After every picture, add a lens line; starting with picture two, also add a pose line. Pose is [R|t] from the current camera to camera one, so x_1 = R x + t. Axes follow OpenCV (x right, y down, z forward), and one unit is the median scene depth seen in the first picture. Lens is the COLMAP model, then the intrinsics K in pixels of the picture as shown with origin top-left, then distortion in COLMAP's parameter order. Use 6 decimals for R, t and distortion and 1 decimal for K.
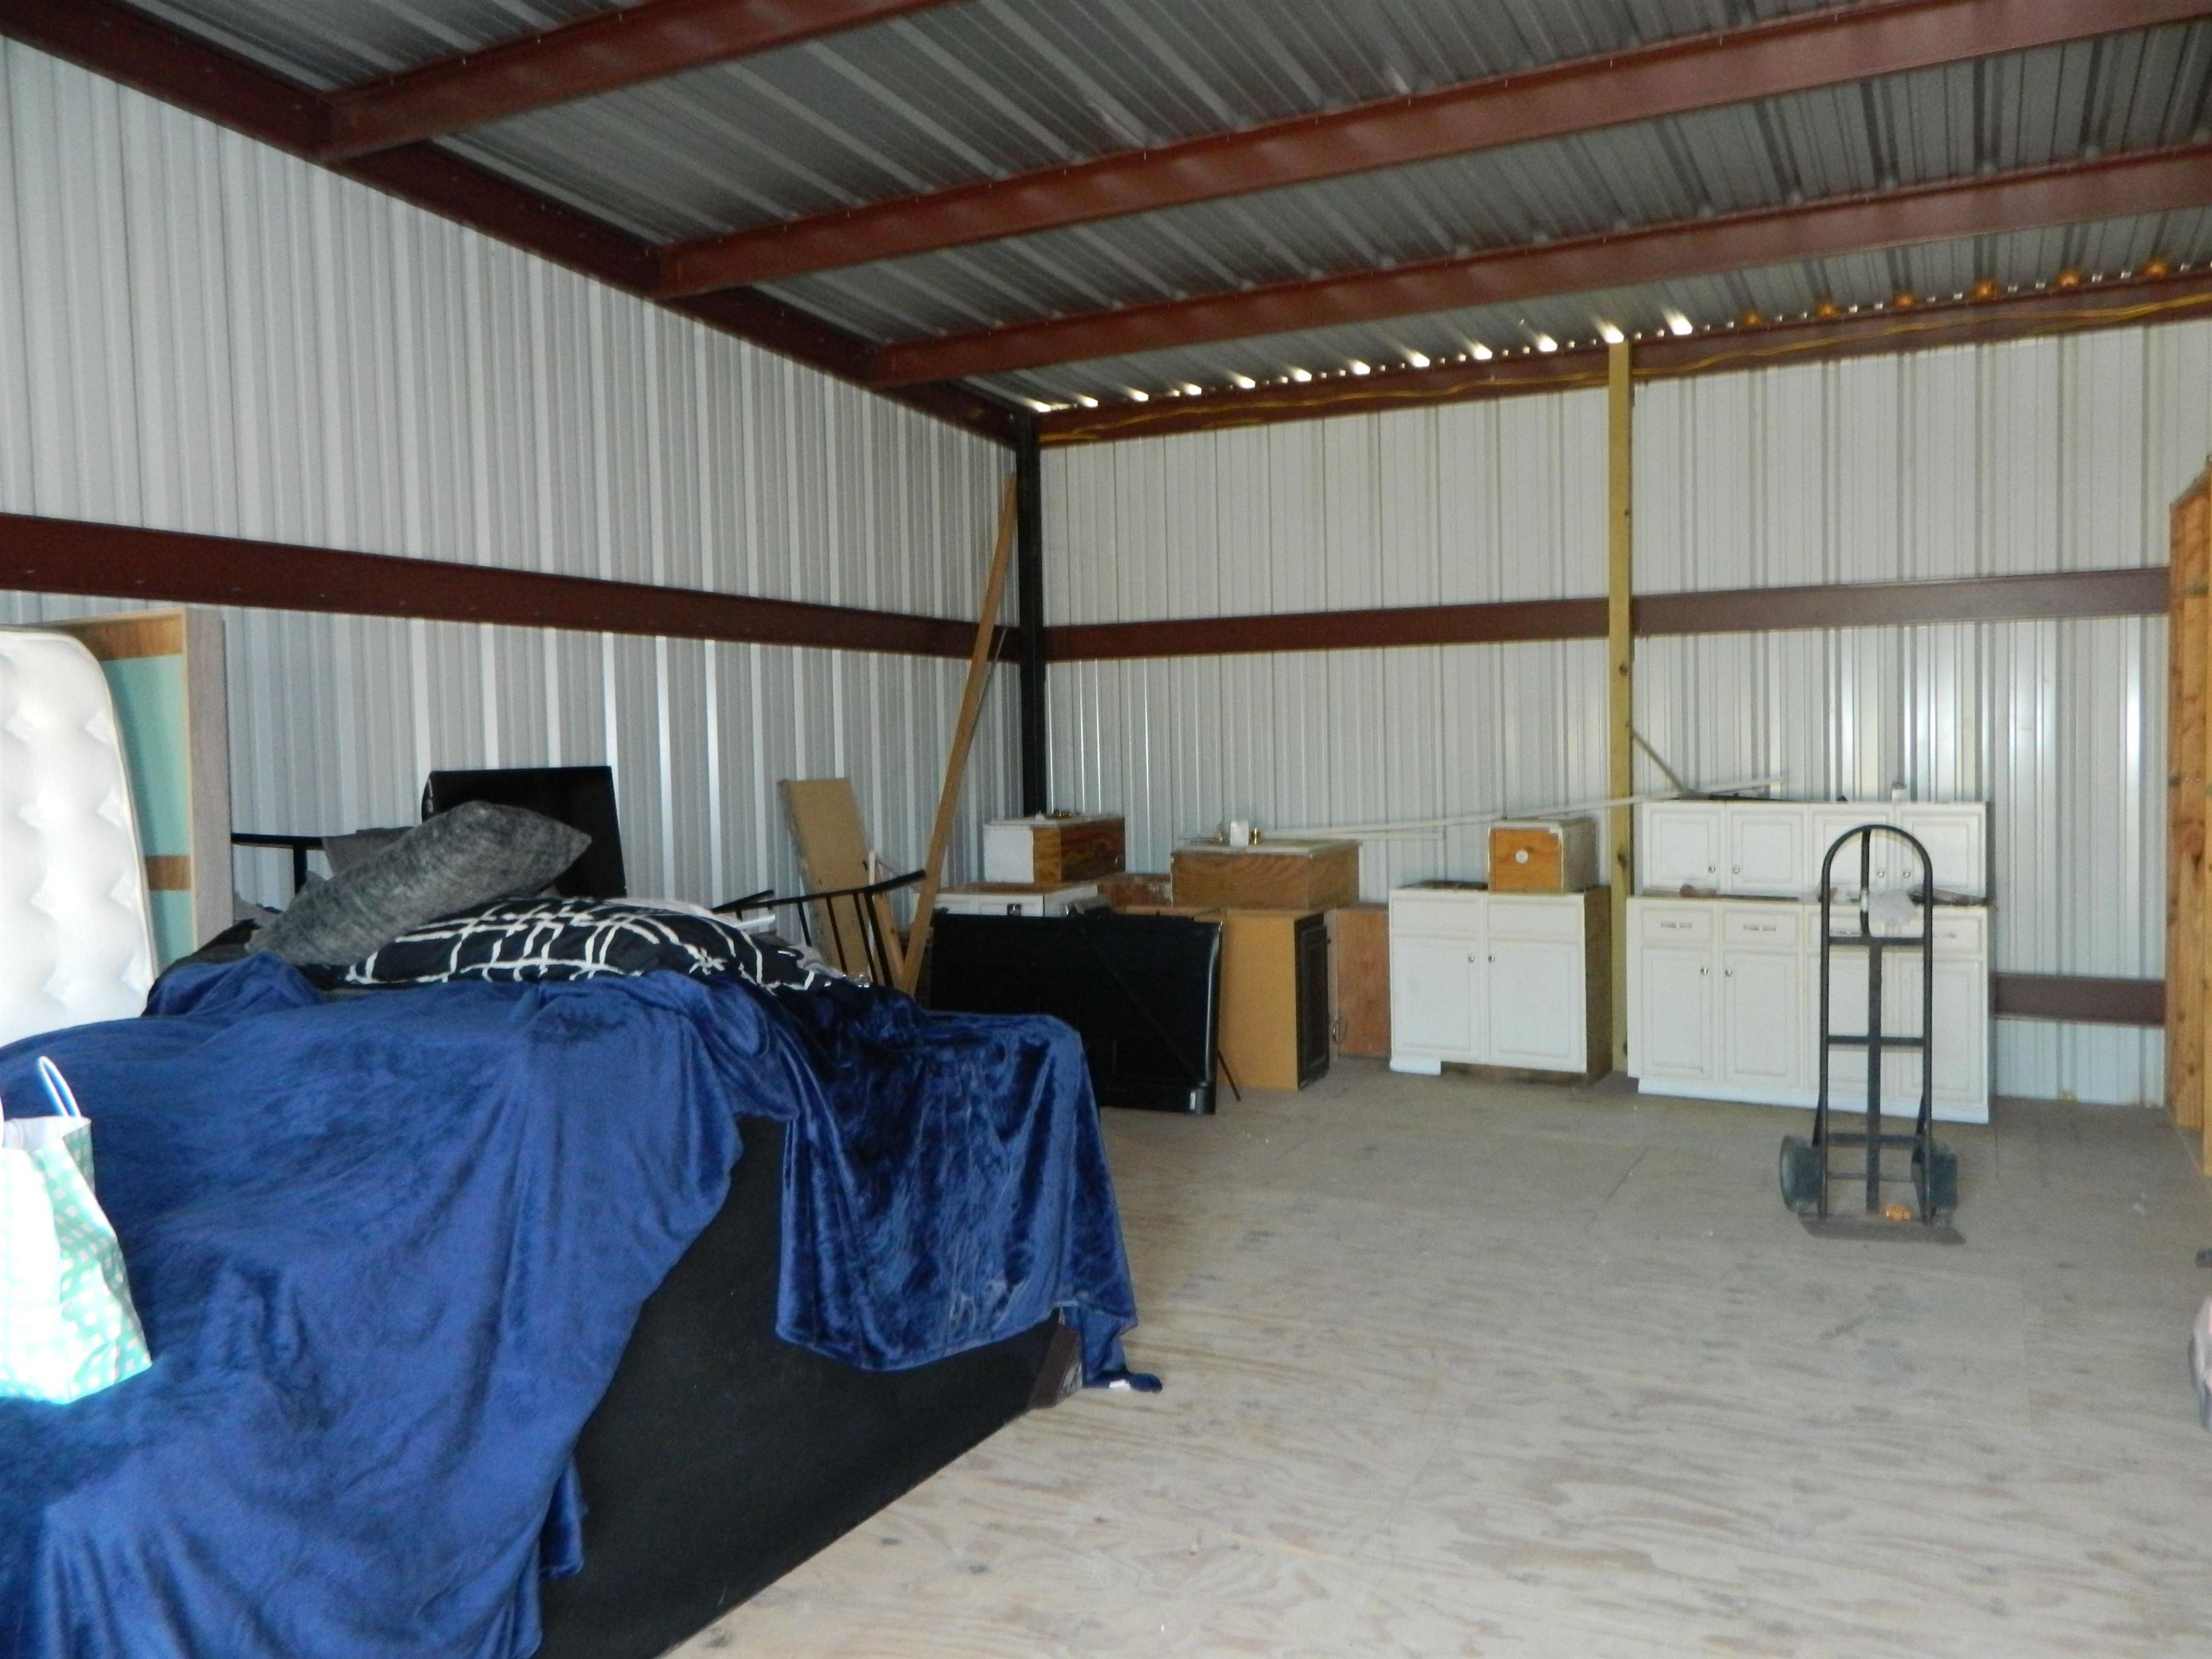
lens RADIAL K [[1692.2, 0, 1102.8], [0, 1692.2, 819.5], [0, 0, 1]] dist [0.035403, -0.013375]
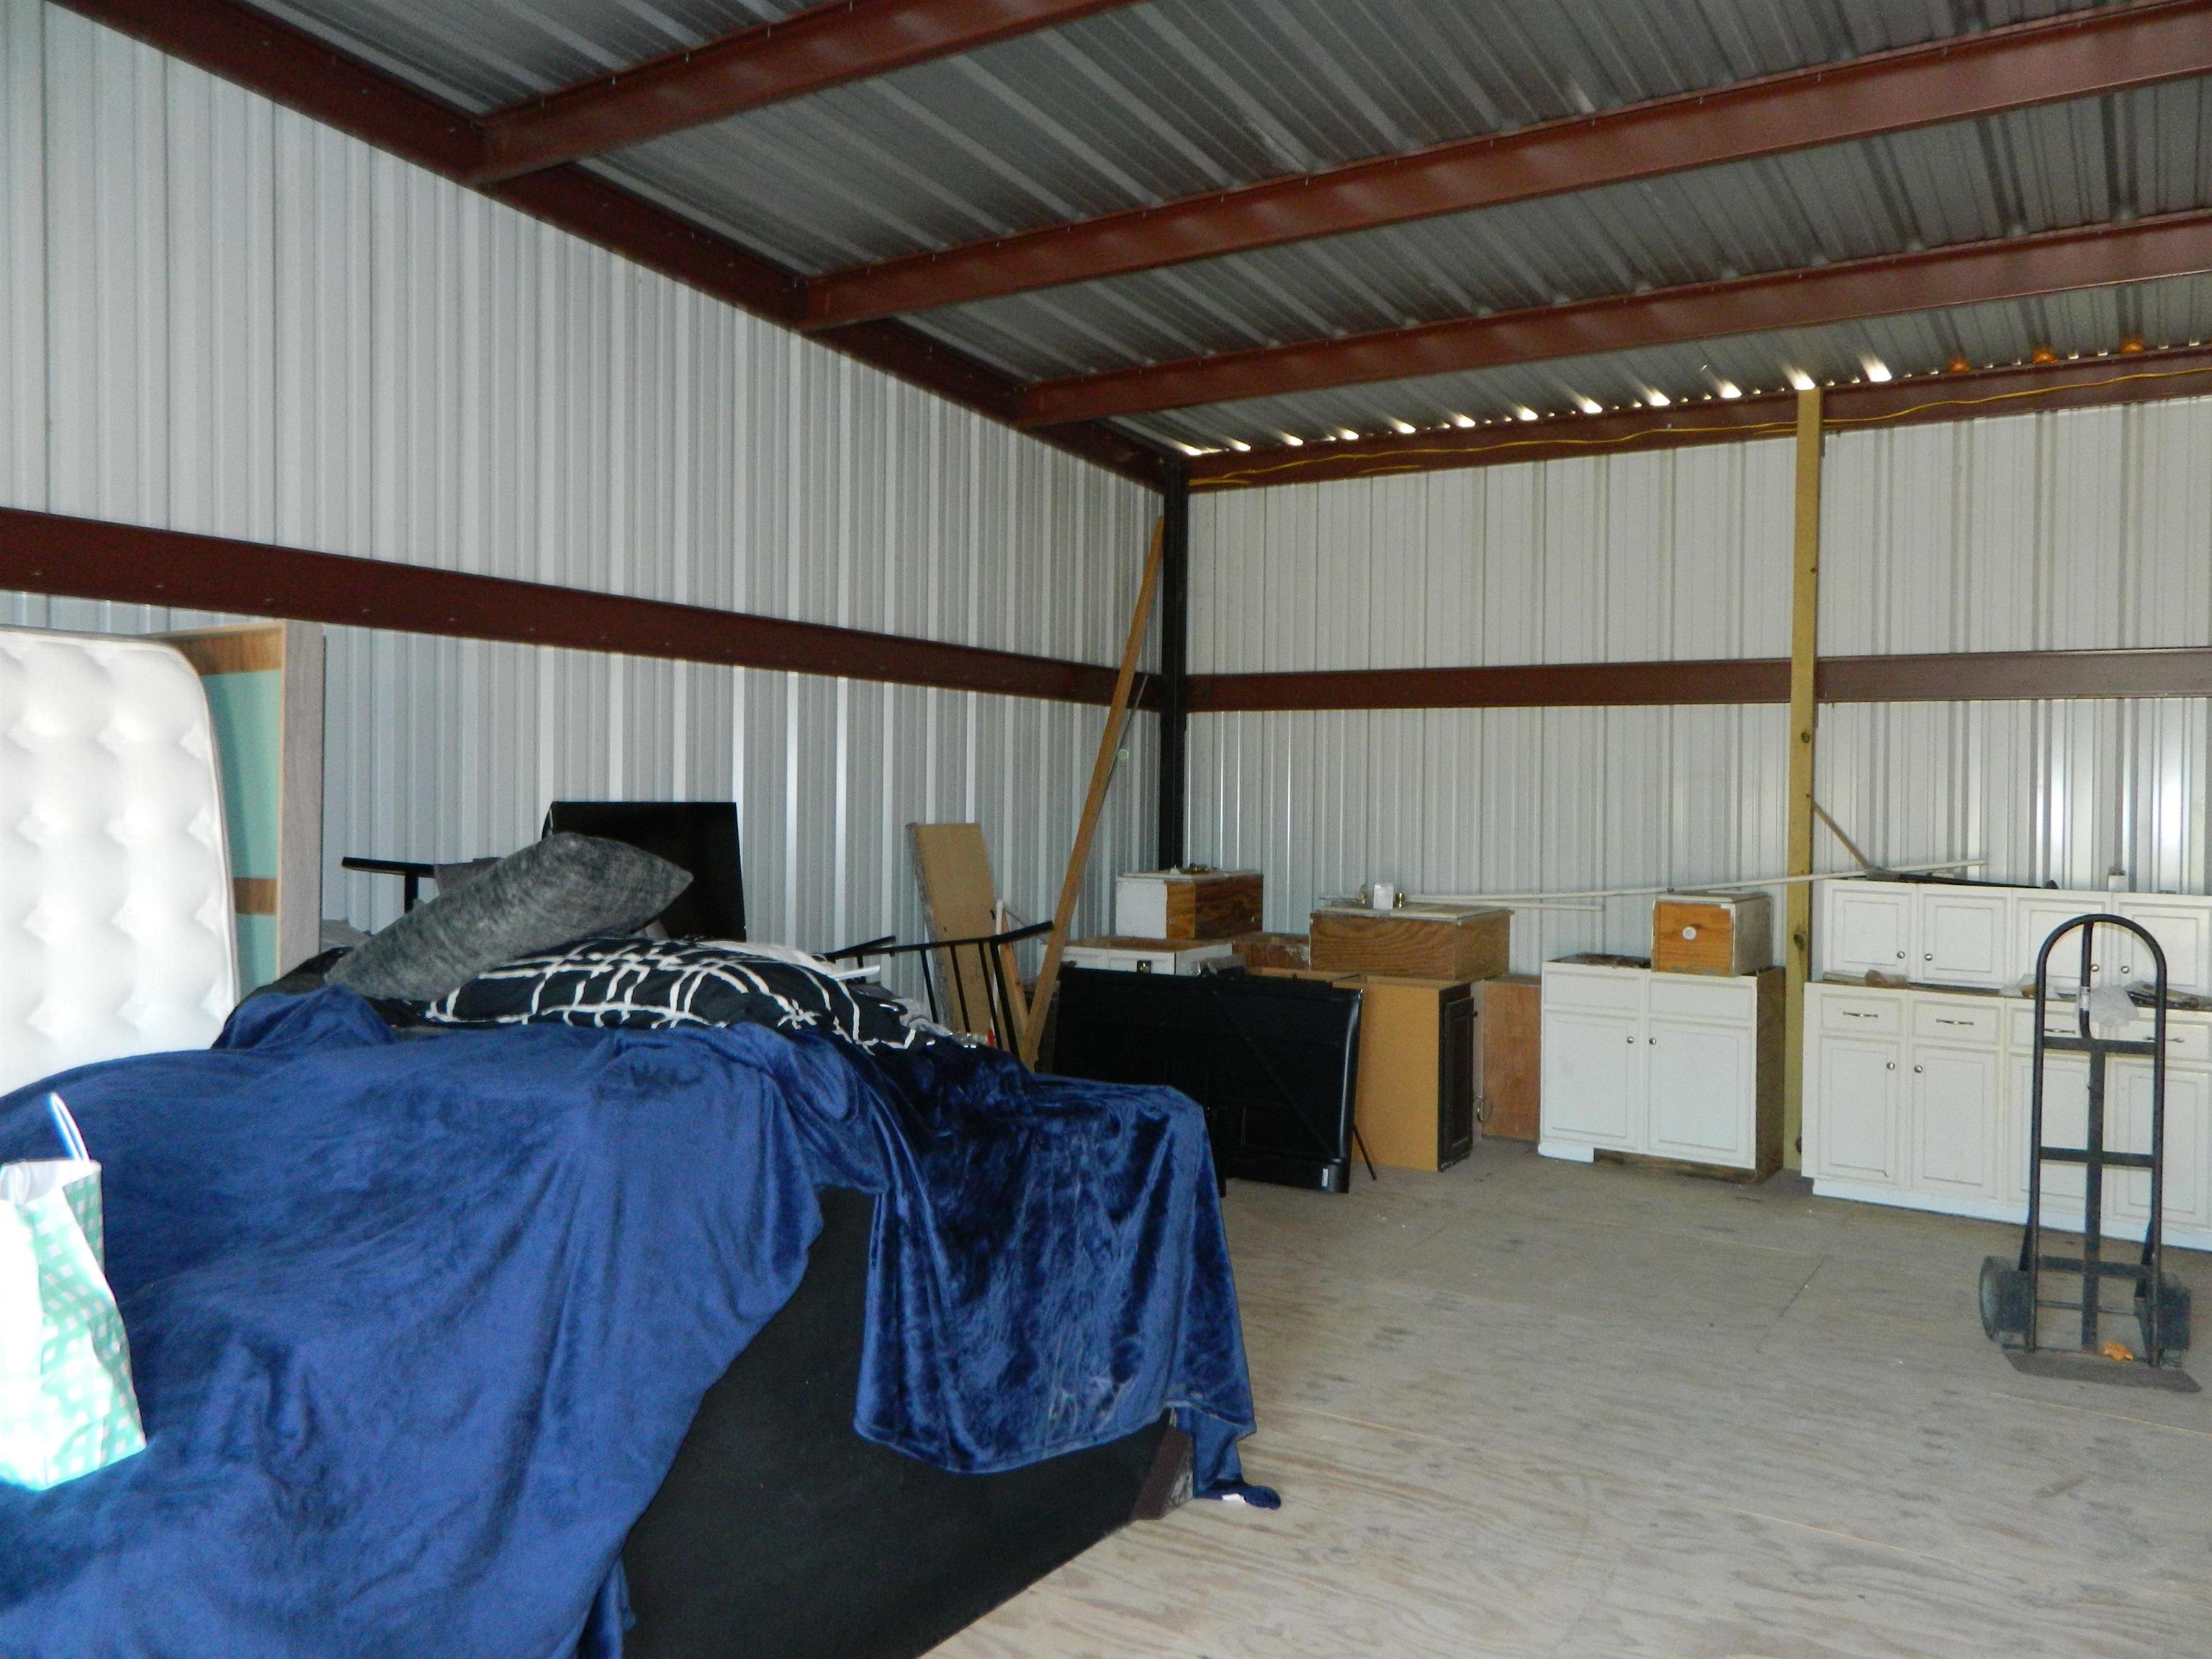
lens RADIAL K [[1692.2, 0, 1099.3], [0, 1692.2, 812.5], [0, 0, 1]] dist [0.035403, -0.013375]
pose [[0.995687, 0.034458, -0.086136, 0.003115], [-0.037508, 0.998716, -0.034046, -0.000489], [0.084852, 0.037130, 0.995701, 0.054684]]
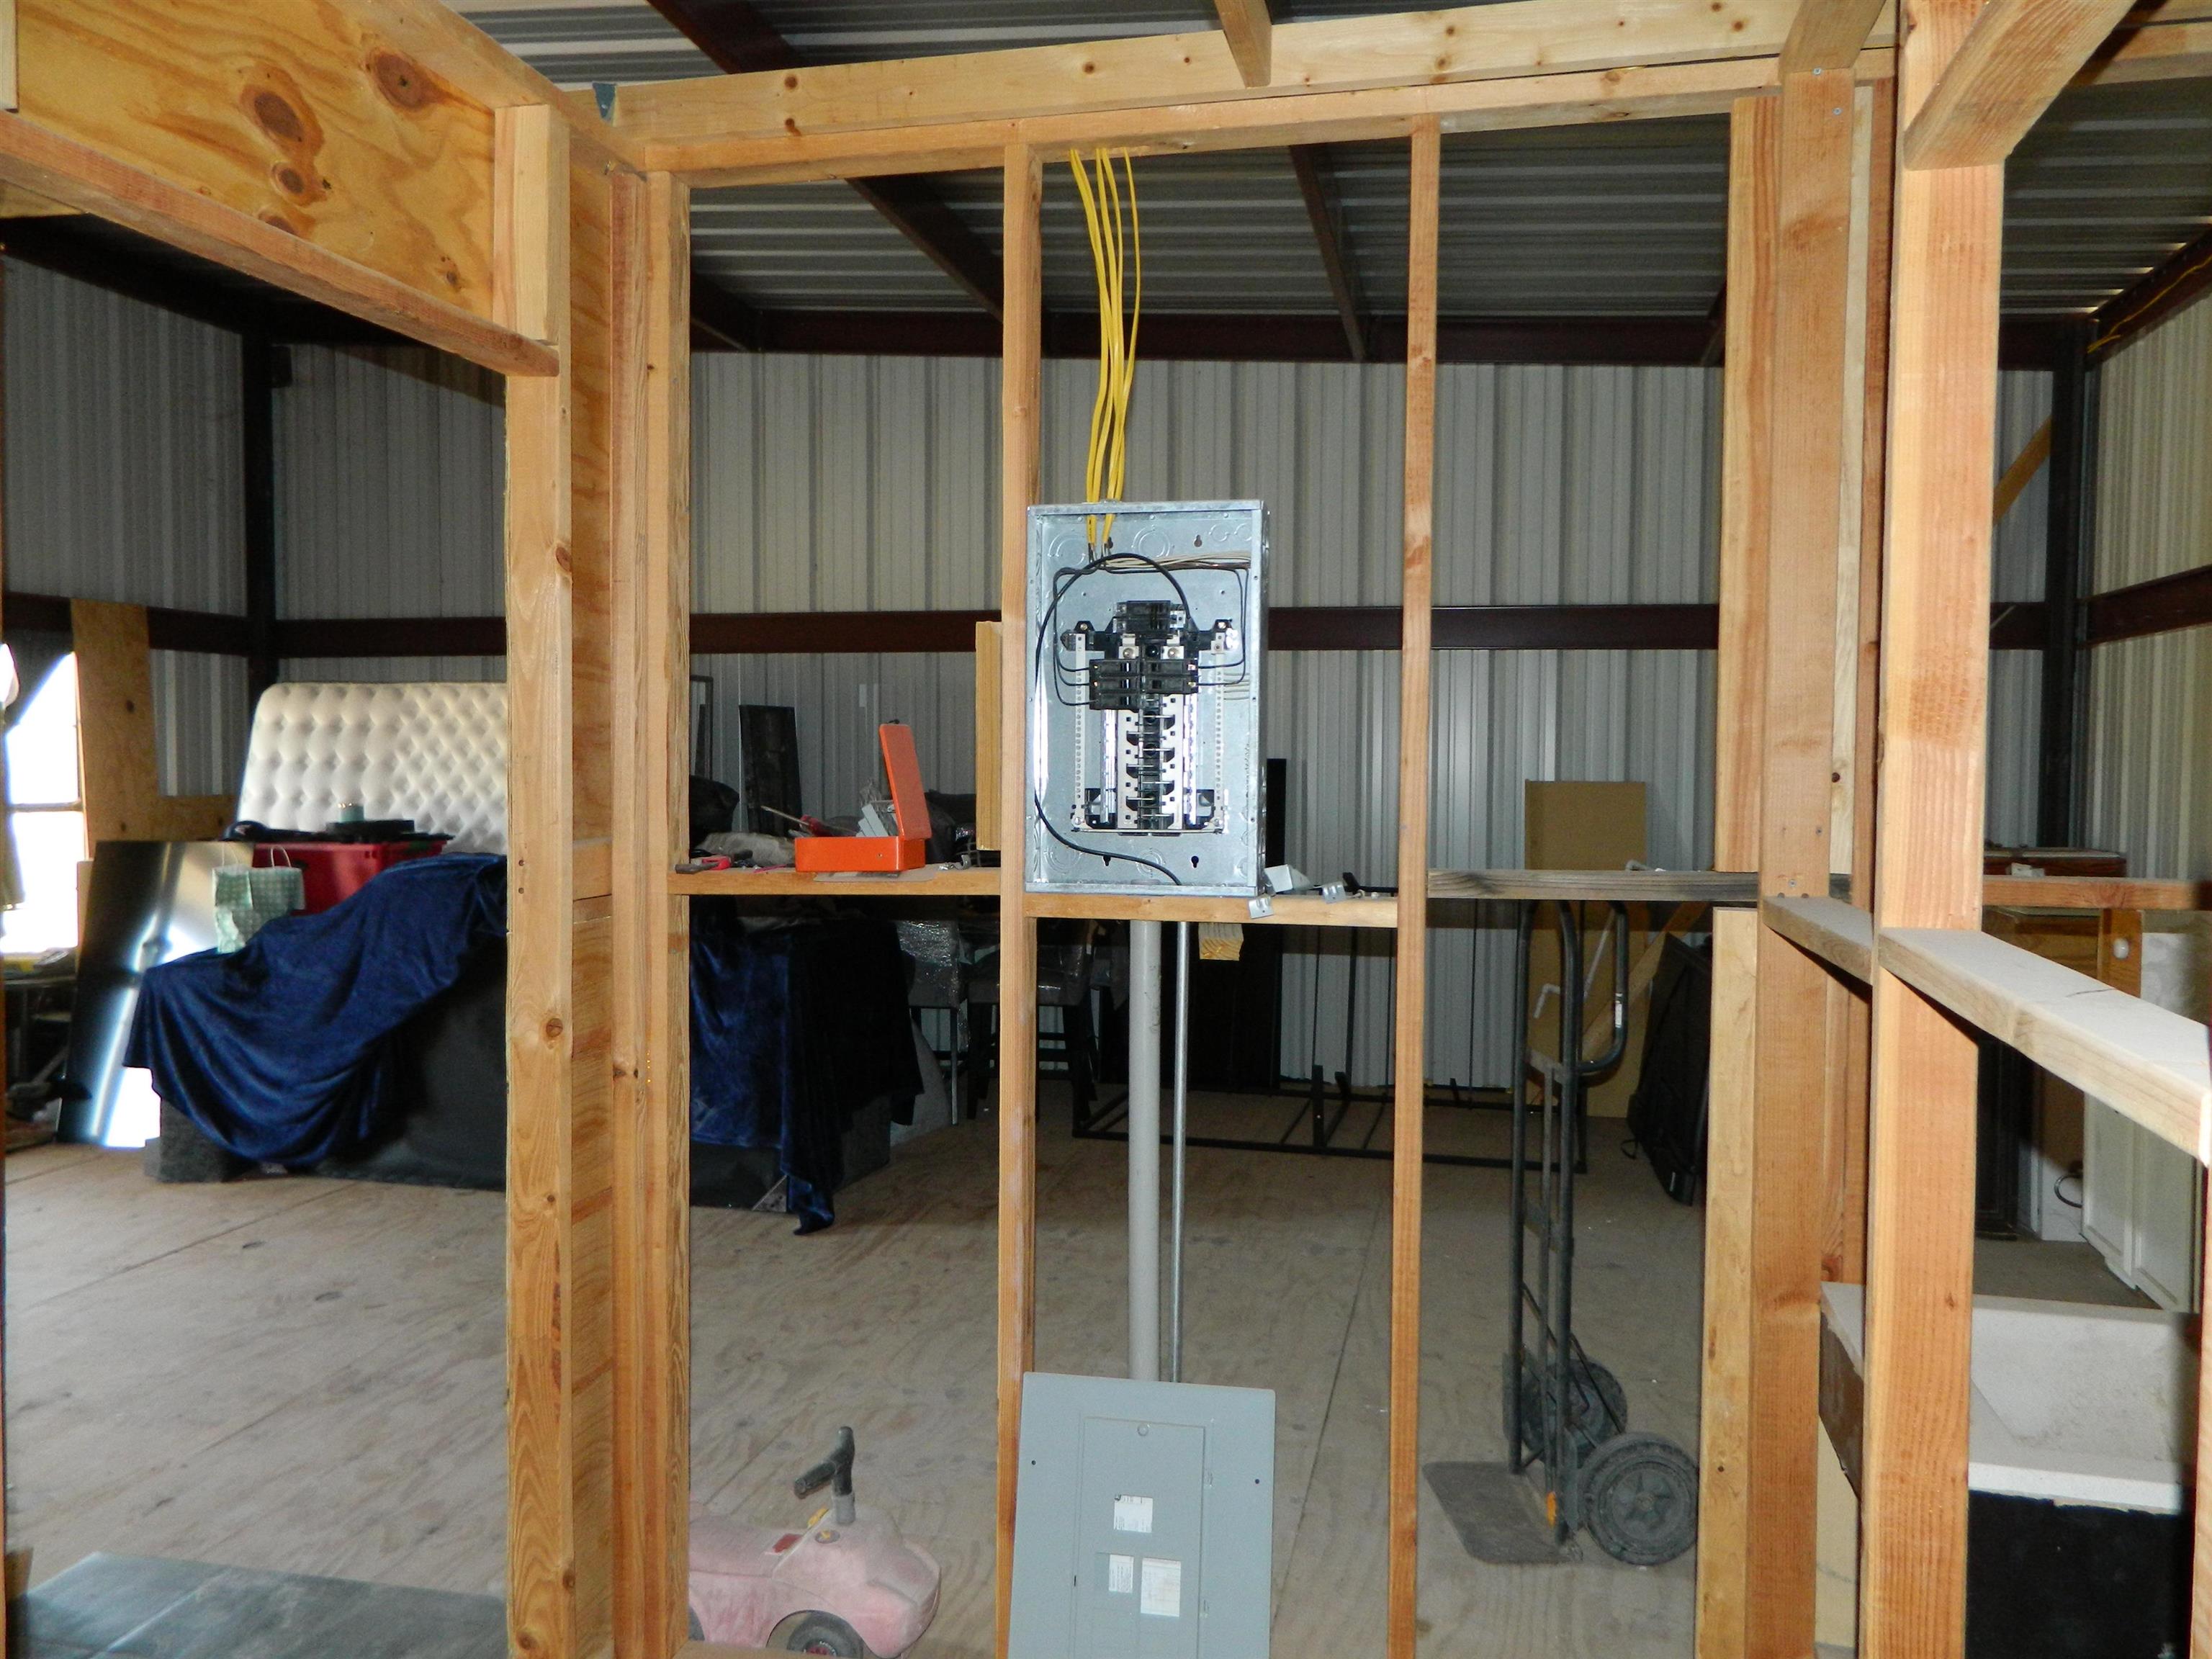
lens RADIAL K [[1692.2, 0, 1133.2], [0, 1692.2, 795.5], [0, 0, 1]] dist [0.035403, -0.013375]
pose [[0.246753, 0.037381, -0.968357, 1.055267], [-0.051853, 0.998334, 0.025325, -0.041127], [0.967690, 0.043963, 0.248280, 0.700357]]
